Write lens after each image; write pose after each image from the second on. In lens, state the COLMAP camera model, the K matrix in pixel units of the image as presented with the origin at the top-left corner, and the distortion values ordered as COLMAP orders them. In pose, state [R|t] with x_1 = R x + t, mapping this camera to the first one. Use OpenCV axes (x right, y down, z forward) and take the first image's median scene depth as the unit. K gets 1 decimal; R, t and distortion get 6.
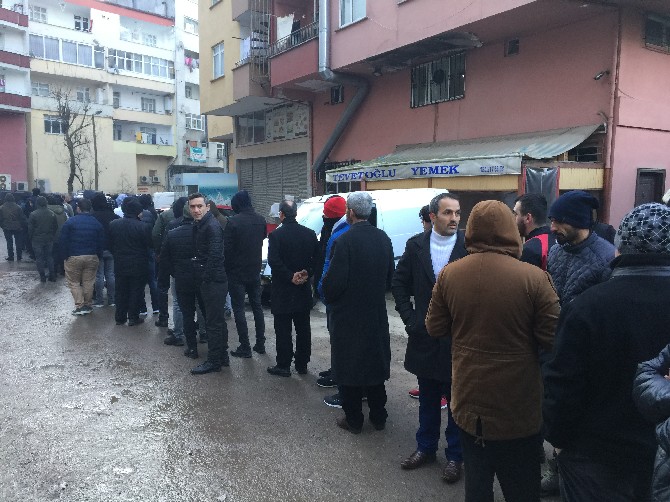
lens RADIAL K [[562.8, 0, 335.0], [0, 562.8, 251.0], [0, 0, 1]] dist [0.056276, -0.078643]
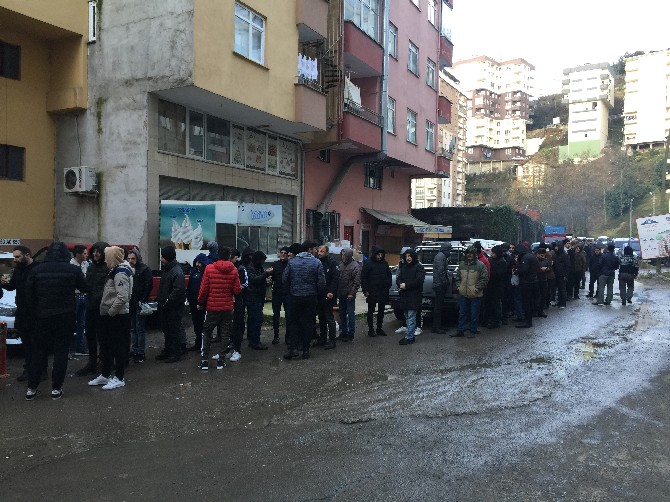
lens RADIAL K [[562.8, 0, 335.0], [0, 562.8, 251.0], [0, 0, 1]] dist [0.056276, -0.078643]
pose [[-0.489821, -0.009491, 0.871771, -0.932355], [0.089390, 0.994124, 0.061048, -0.132791], [-0.867228, 0.107831, -0.486095, 1.420713]]
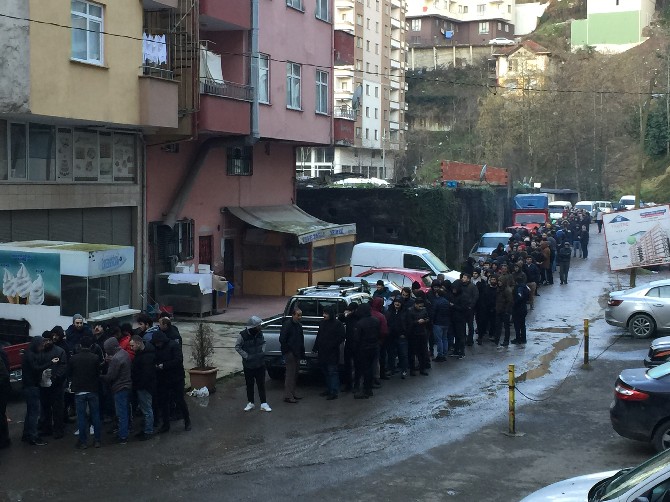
lens RADIAL K [[1134.4, 0, 335.0], [0, 1134.4, 251.0], [0, 0, 1]] dist [-0.007050, 0.119179]
pose [[-0.618489, -0.040110, 0.784769, -1.340110], [0.086599, 0.989134, 0.118805, -0.267402], [-0.781007, 0.141440, -0.608295, 1.682838]]
